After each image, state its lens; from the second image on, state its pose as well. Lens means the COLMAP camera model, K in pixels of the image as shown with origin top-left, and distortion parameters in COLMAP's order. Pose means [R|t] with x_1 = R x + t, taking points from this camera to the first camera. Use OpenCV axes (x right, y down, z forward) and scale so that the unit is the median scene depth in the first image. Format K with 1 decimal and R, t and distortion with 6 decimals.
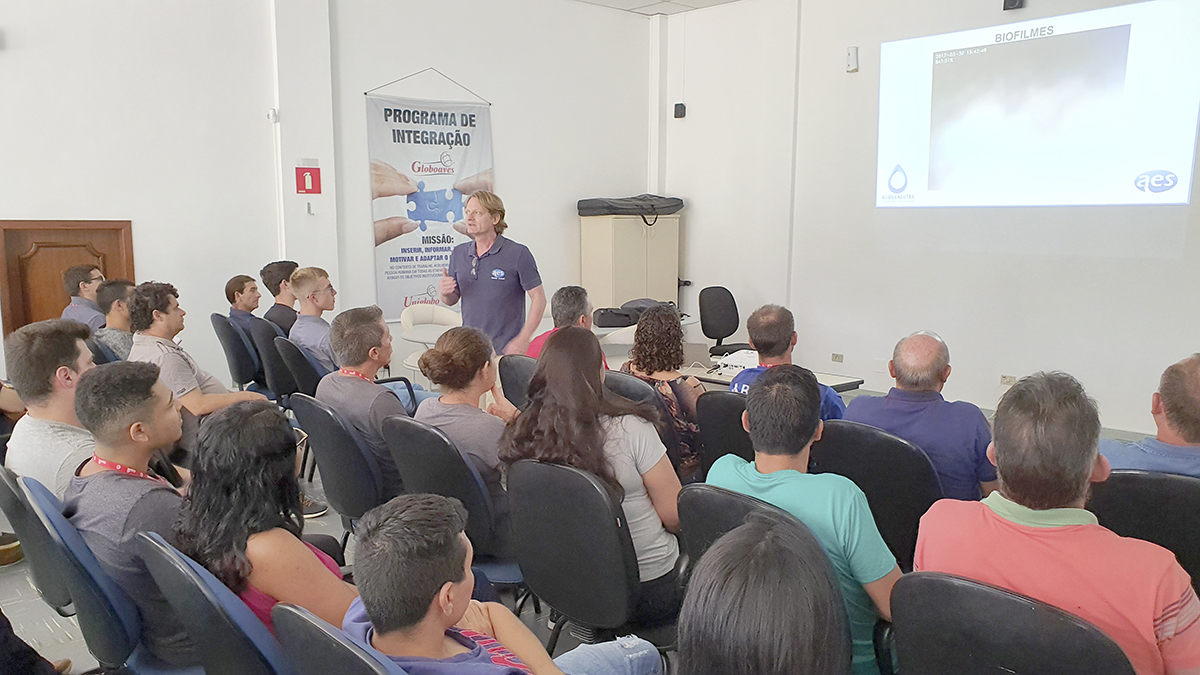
lens RADIAL K [[943.7, 0, 599.0], [0, 943.7, 367.5], [0, 0, 1]] dist [0.001258, 0.001565]
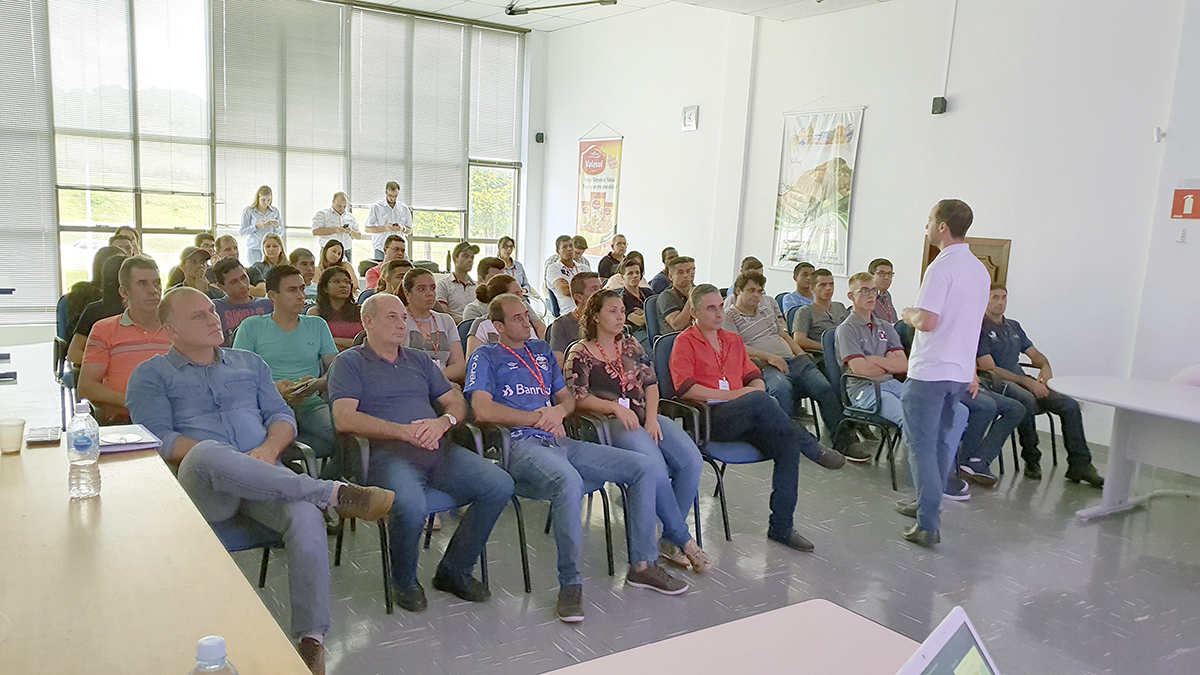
lens RADIAL K [[913.0, 0, 578.0], [0, 913.0, 359.9], [0, 0, 1]] dist [0.005713, 0.002124]
pose [[-0.170953, 0.149933, -0.973804, 0.588252], [-0.197938, 0.962978, 0.183014, -0.092534], [0.965192, 0.224040, -0.134947, 0.544962]]
